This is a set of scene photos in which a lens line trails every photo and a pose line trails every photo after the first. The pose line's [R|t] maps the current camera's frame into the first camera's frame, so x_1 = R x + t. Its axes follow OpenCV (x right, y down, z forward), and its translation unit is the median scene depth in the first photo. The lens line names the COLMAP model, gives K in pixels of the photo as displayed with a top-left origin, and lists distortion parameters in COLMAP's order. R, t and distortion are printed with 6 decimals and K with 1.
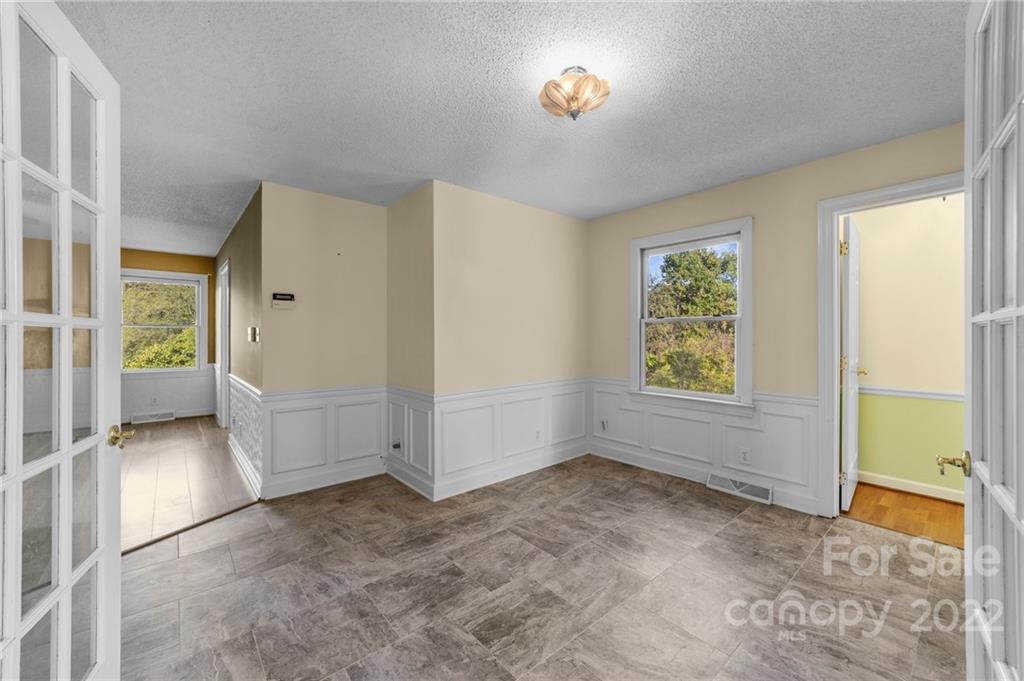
lens RADIAL K [[394.8, 0, 518.3], [0, 394.8, 340.3], [0, 0, 1]] dist [-0.010225, 0.002050]
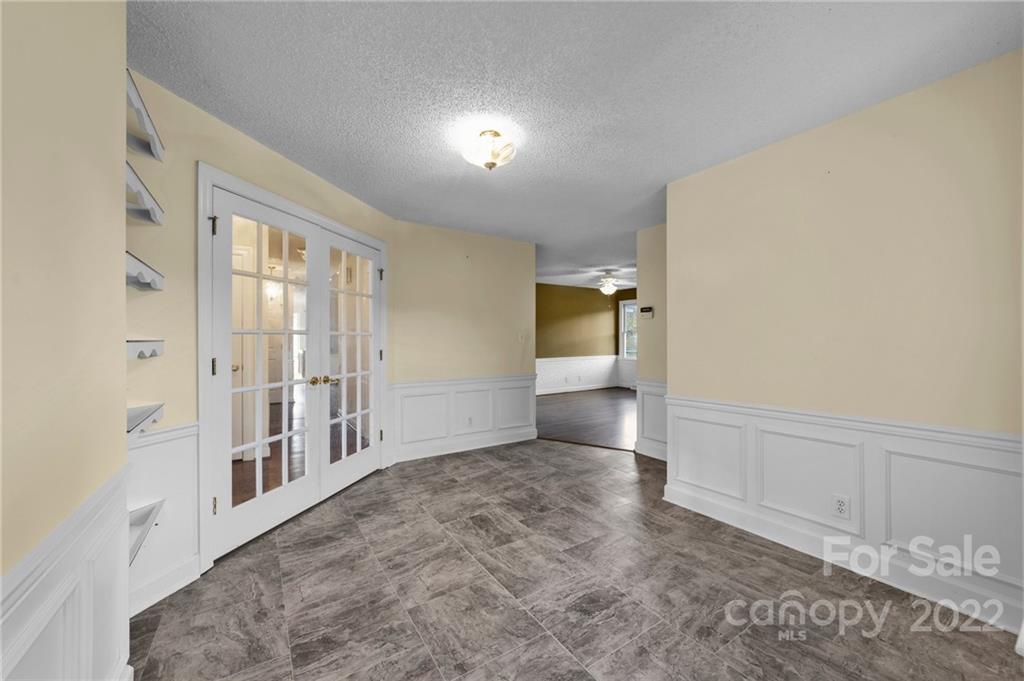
lens RADIAL K [[394.8, 0, 516.3], [0, 394.8, 335.6], [0, 0, 1]] dist [-0.010225, 0.002050]
pose [[-0.114415, -0.009382, -0.993389, 0.850875], [-0.007741, 0.999933, -0.008553, -0.003700], [0.993403, 0.006711, -0.114480, 0.738226]]
